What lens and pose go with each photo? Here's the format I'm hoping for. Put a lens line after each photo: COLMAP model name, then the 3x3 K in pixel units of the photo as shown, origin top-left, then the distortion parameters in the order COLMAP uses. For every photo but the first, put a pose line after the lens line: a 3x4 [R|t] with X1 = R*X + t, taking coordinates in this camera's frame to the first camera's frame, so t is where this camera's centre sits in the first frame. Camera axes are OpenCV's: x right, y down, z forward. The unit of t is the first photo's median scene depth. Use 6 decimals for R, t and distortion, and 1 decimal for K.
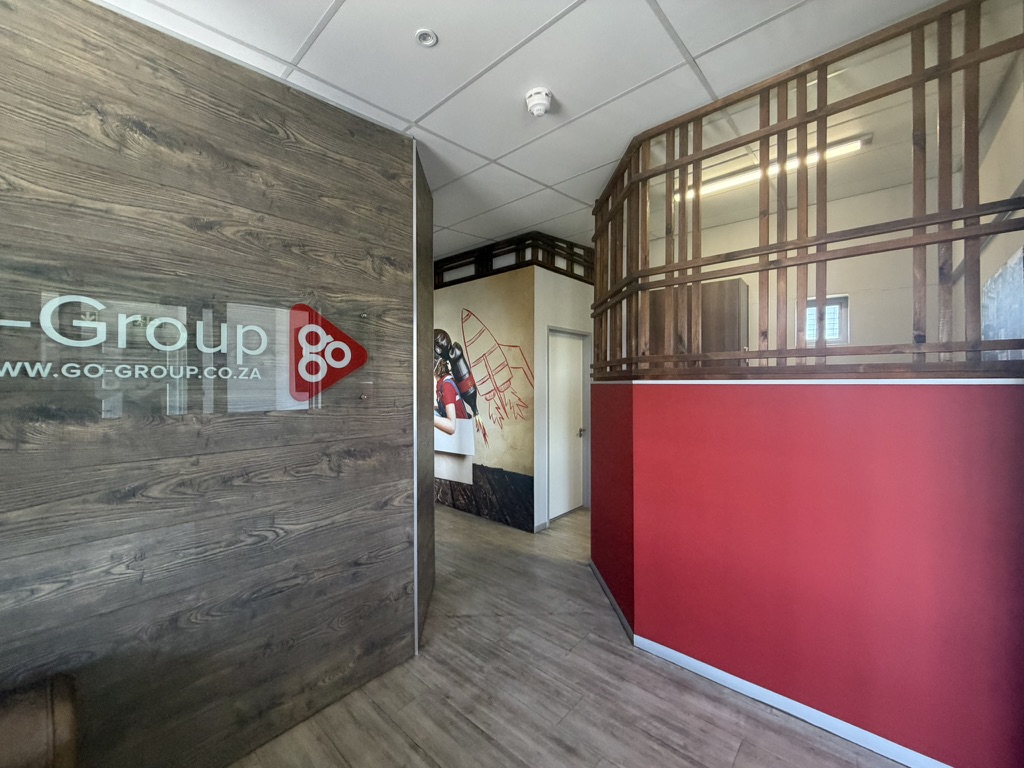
lens RADIAL K [[408.9, 0, 508.4], [0, 408.9, 383.0], [0, 0, 1]] dist [0.001273, 0.000088]
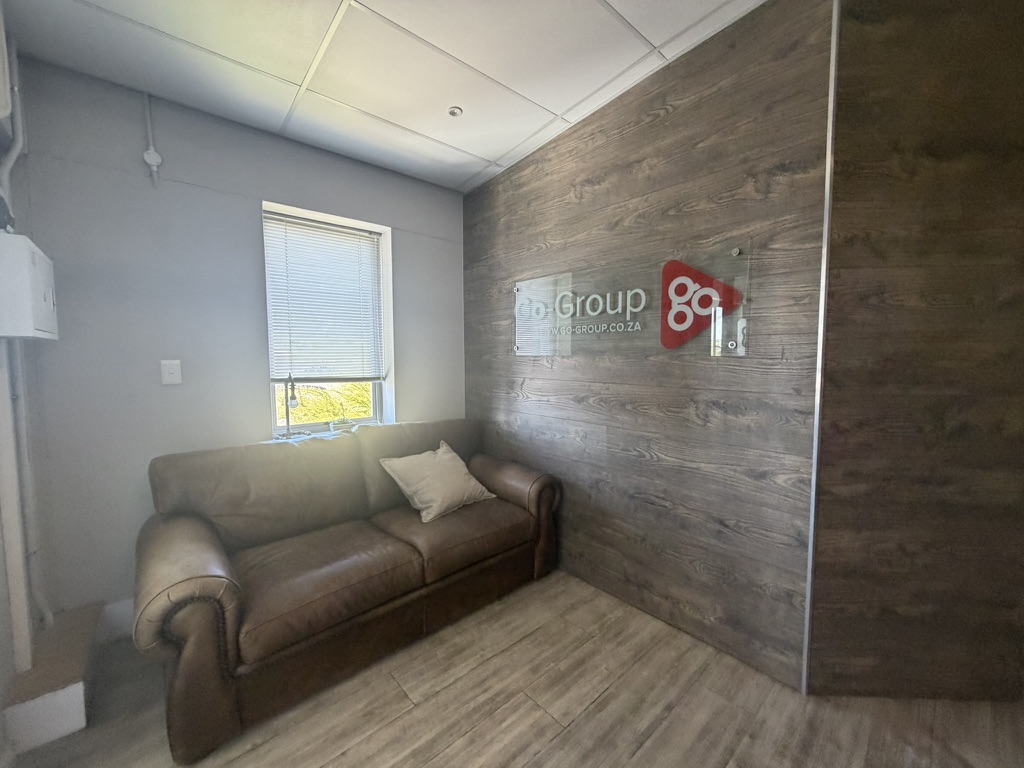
lens RADIAL K [[408.9, 0, 508.4], [0, 408.9, 383.0], [0, 0, 1]] dist [0.001273, 0.000088]
pose [[-0.112411, 0.070943, -0.991126, 0.650117], [0.003850, 0.997472, 0.070961, 0.056282], [0.993654, 0.004161, -0.112400, 0.671160]]
